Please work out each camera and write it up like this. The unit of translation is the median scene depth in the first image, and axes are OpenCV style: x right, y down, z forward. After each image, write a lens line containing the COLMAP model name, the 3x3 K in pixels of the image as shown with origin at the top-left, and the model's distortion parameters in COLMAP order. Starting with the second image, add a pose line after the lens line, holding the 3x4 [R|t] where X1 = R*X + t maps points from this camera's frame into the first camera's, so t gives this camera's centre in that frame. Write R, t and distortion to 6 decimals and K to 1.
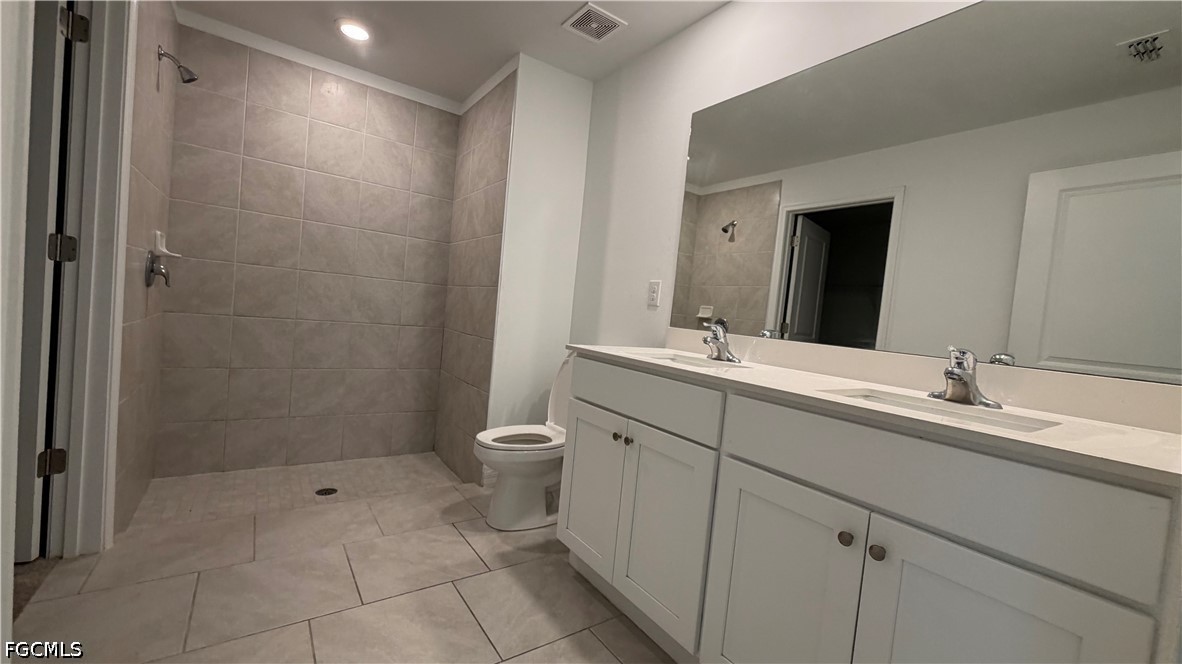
lens RADIAL K [[470.4, 0, 591.8], [0, 470.4, 332.4], [0, 0, 1]] dist [-0.000643, 0.000004]
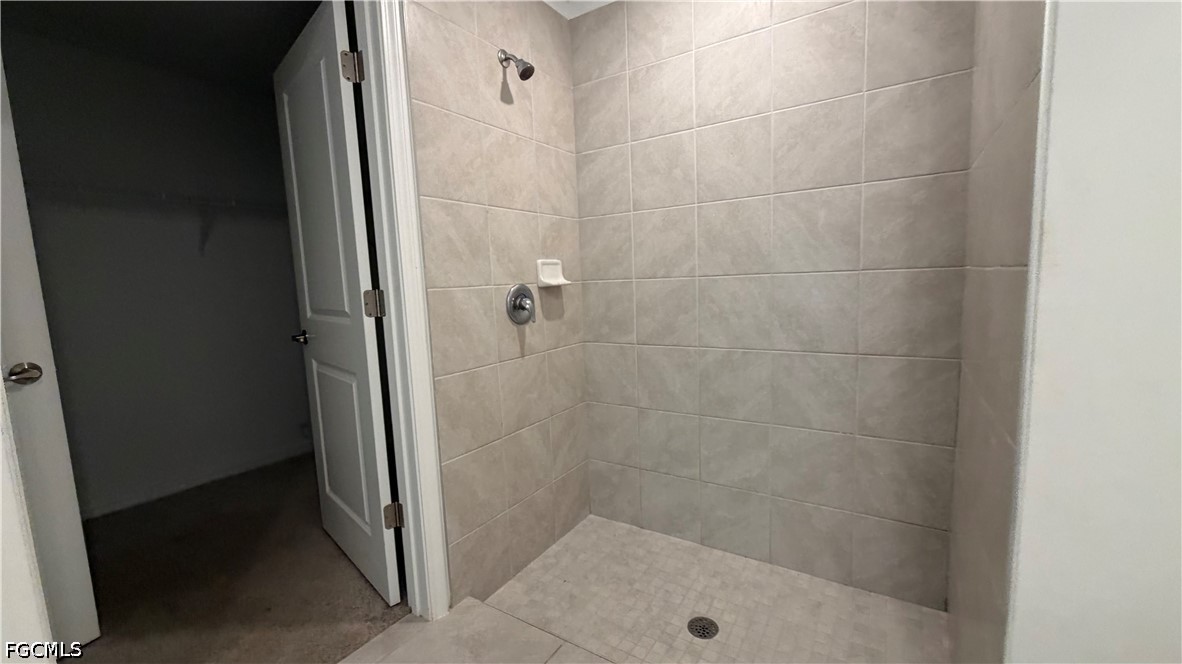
lens RADIAL K [[470.4, 0, 602.2], [0, 470.4, 333.9], [0, 0, 1]] dist [-0.000643, 0.000004]
pose [[0.380981, -0.000668, -0.924583, -0.028280], [0.038442, 0.999146, 0.015118, -0.063659], [0.923784, -0.041303, 0.380681, 0.590574]]
